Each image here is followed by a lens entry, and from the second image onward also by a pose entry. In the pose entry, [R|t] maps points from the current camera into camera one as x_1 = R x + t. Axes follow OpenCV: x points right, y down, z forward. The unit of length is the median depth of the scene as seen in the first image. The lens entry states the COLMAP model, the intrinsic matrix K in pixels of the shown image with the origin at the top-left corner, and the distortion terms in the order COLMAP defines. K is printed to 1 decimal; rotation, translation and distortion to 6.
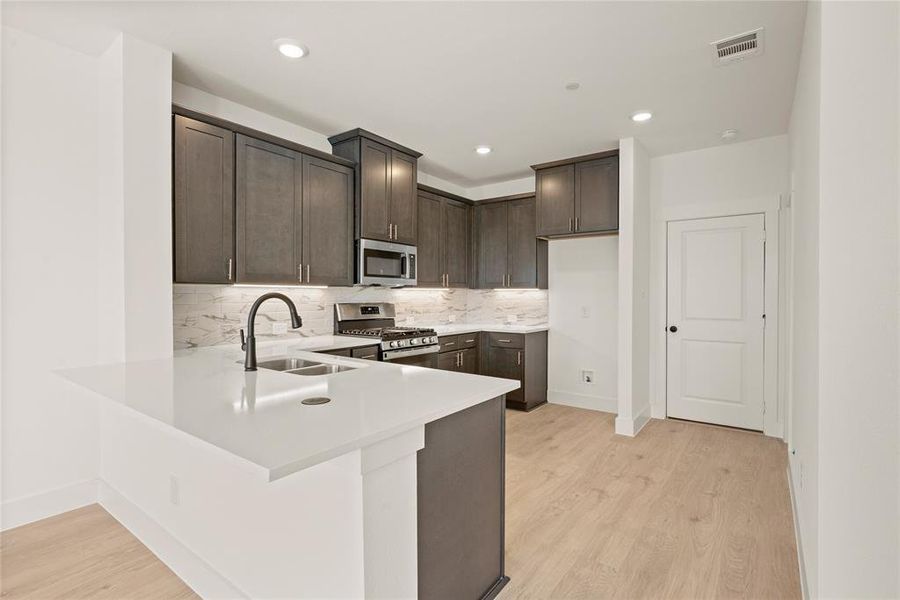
lens RADIAL K [[420.6, 0, 450.0], [0, 420.6, 300.0], [0, 0, 1]] dist [-0.000096, -0.000006]
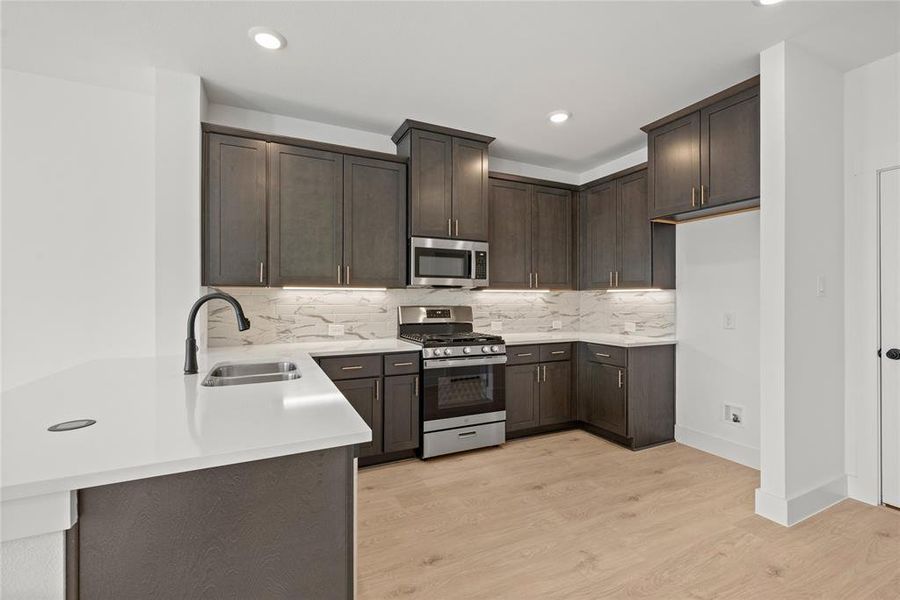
lens RADIAL K [[390.8, 0, 450.0], [0, 390.8, 300.0], [0, 0, 1]] dist [0.000318, -0.000005]
pose [[0.887887, -0.000611, -0.460061, 0.236511], [-0.004685, 0.999935, -0.010371, 0.002768], [0.460038, 0.011364, 0.887827, 0.239683]]
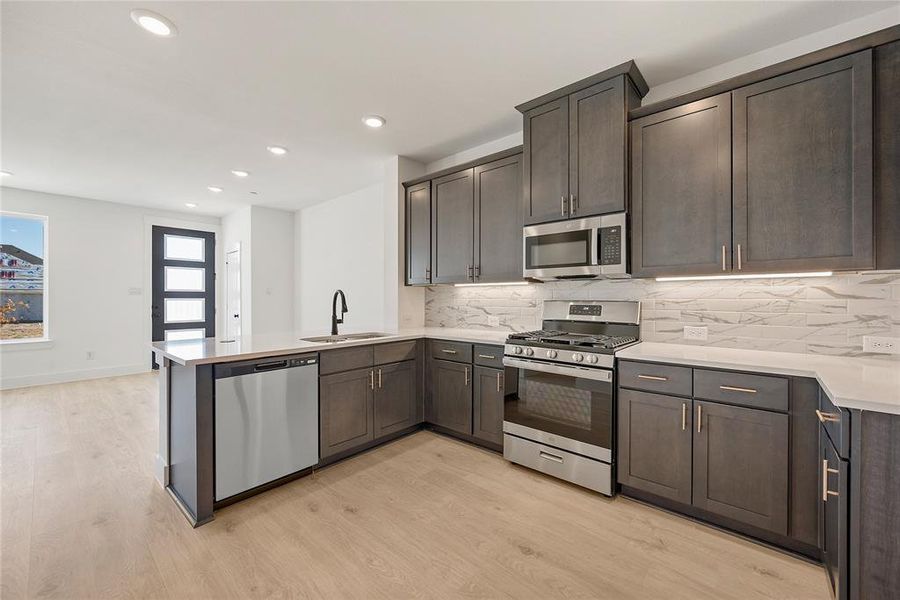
lens RADIAL K [[351.6, 0, 450.0], [0, 351.6, 300.0], [0, 0, 1]] dist [-0.001739, -0.000111]
pose [[-0.067031, 0.004067, -0.997743, 0.484689], [-0.011558, 0.999921, 0.004852, 0.005445], [0.997684, 0.011857, -0.066979, 0.801667]]
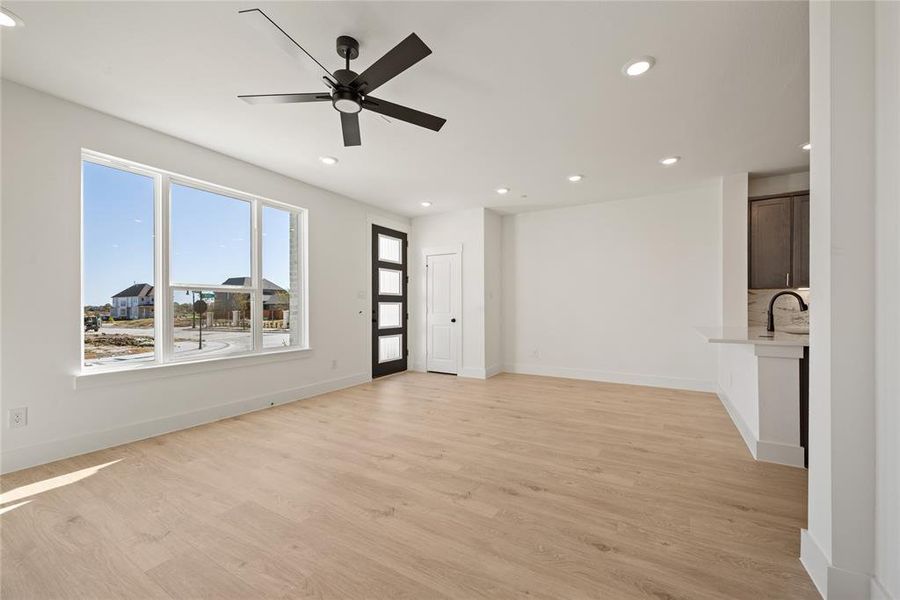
lens RADIAL K [[363.3, 0, 454.5], [0, 363.3, 305.5], [0, 0, 1]] dist [0.001323, 0.000011]
pose [[0.107066, -0.005014, -0.994239, 0.535662], [-0.009867, 0.999933, -0.006106, 0.036519], [0.994203, 0.010464, 0.107009, -0.327816]]
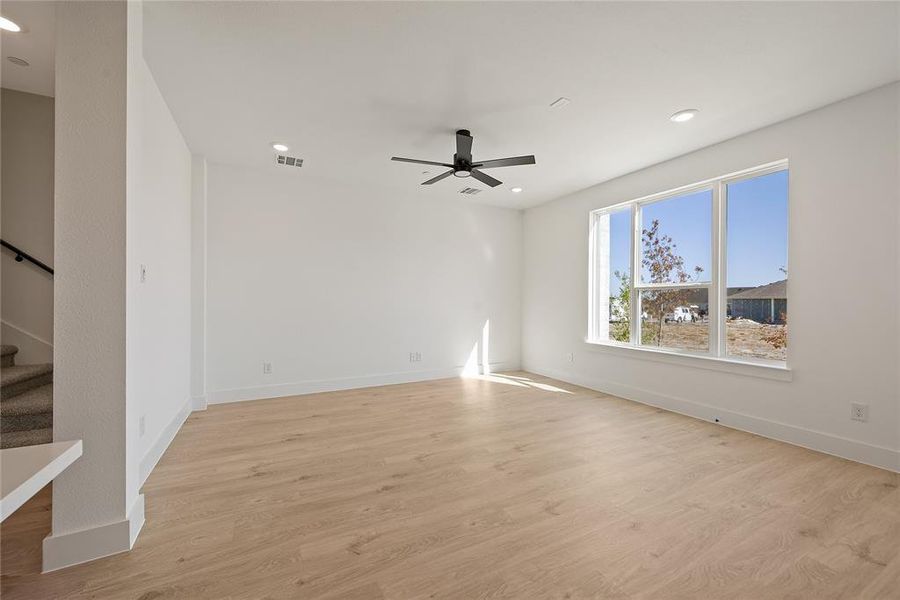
lens RADIAL K [[351.6, 0, 450.0], [0, 351.6, 300.0], [0, 0, 1]] dist [-0.001739, -0.000111]
pose [[-0.898616, -0.004195, 0.438716, -0.319766], [-0.001951, 0.999983, 0.005566, 0.023402], [-0.438731, 0.004145, -0.898609, 0.291106]]
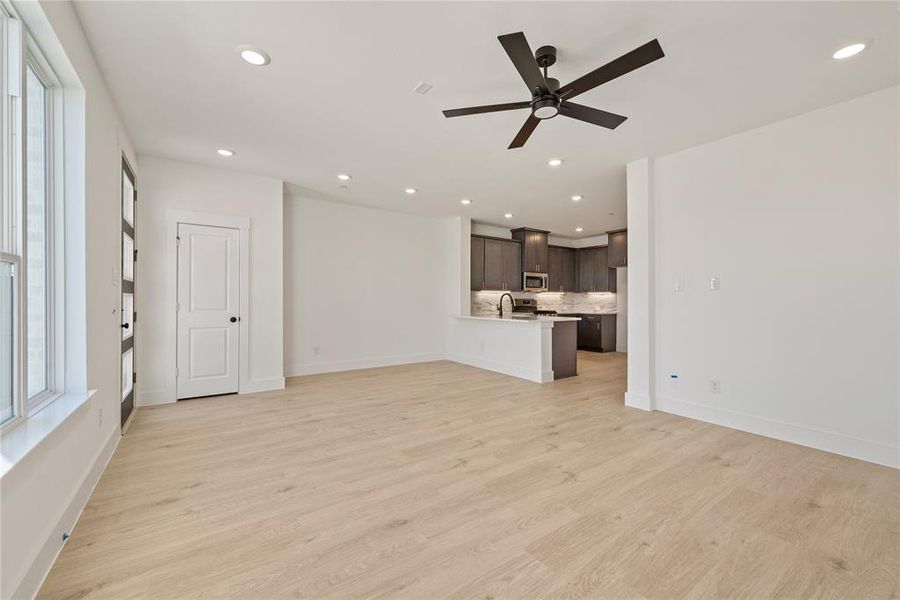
lens RADIAL K [[360.0, 0, 455.4], [0, 360.0, 301.0], [0, 0, 1]] dist [-0.000044, -0.000035]
pose [[0.952671, 0.002437, -0.303992, 0.035393], [-0.005513, 0.999942, -0.009262, 0.038027], [0.303952, 0.010499, 0.952630, -0.978626]]
